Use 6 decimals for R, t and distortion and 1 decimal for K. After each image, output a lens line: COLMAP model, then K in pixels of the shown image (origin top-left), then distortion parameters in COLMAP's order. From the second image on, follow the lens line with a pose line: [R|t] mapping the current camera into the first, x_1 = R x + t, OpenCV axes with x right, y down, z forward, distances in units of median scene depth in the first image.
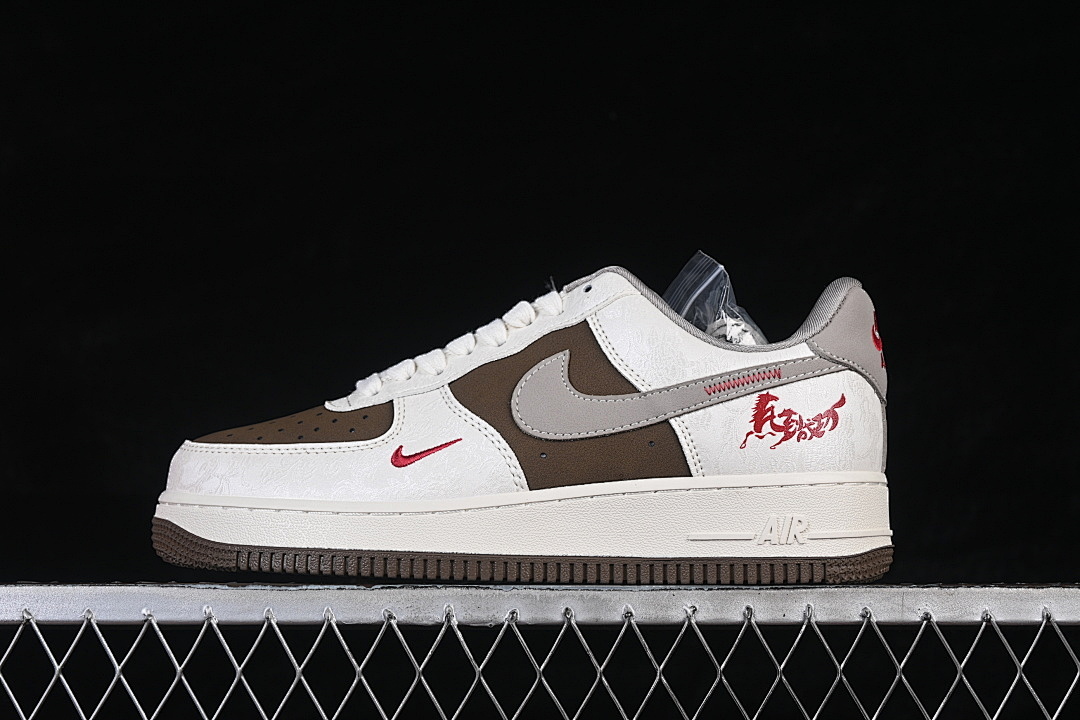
lens RADIAL K [[2473.3, 0, 543.6], [0, 2473.3, 358.4], [0, 0, 1]] dist [0.001856, 0.000000]
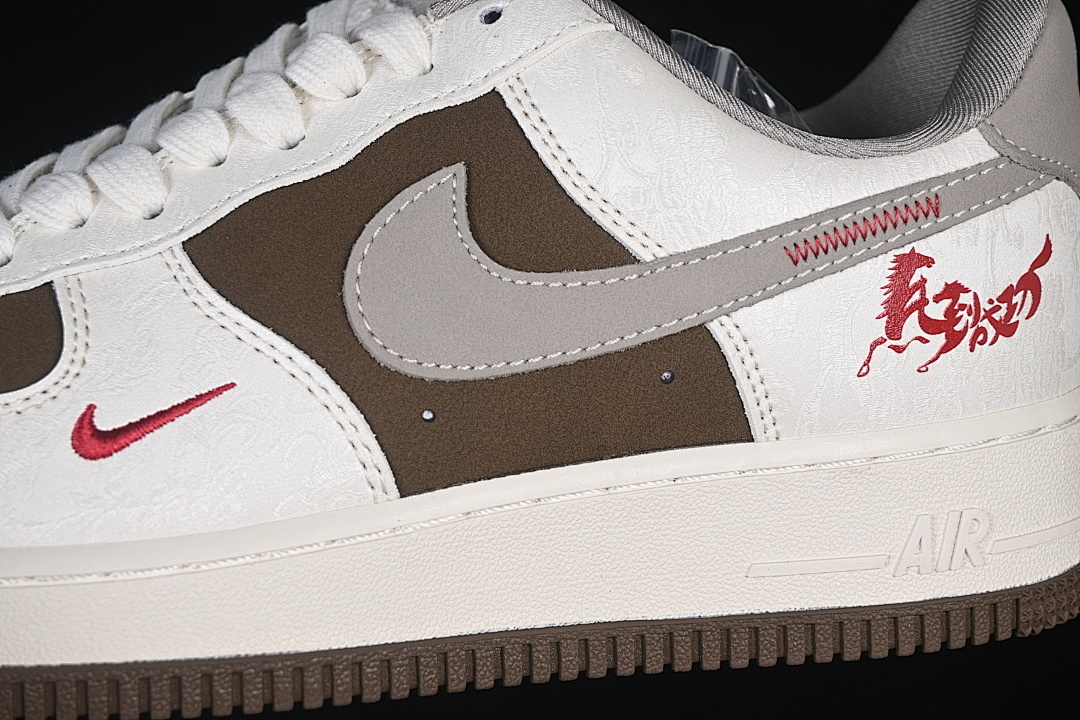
lens RADIAL K [[2473.3, 0, 538.1], [0, 2473.3, 360.7], [0, 0, 1]] dist [0.001856, 0.000000]
pose [[0.967548, -0.066947, 0.243657, -0.087722], [0.009518, 0.973236, 0.229611, -0.071143], [-0.252507, -0.219841, 0.942290, 0.583652]]
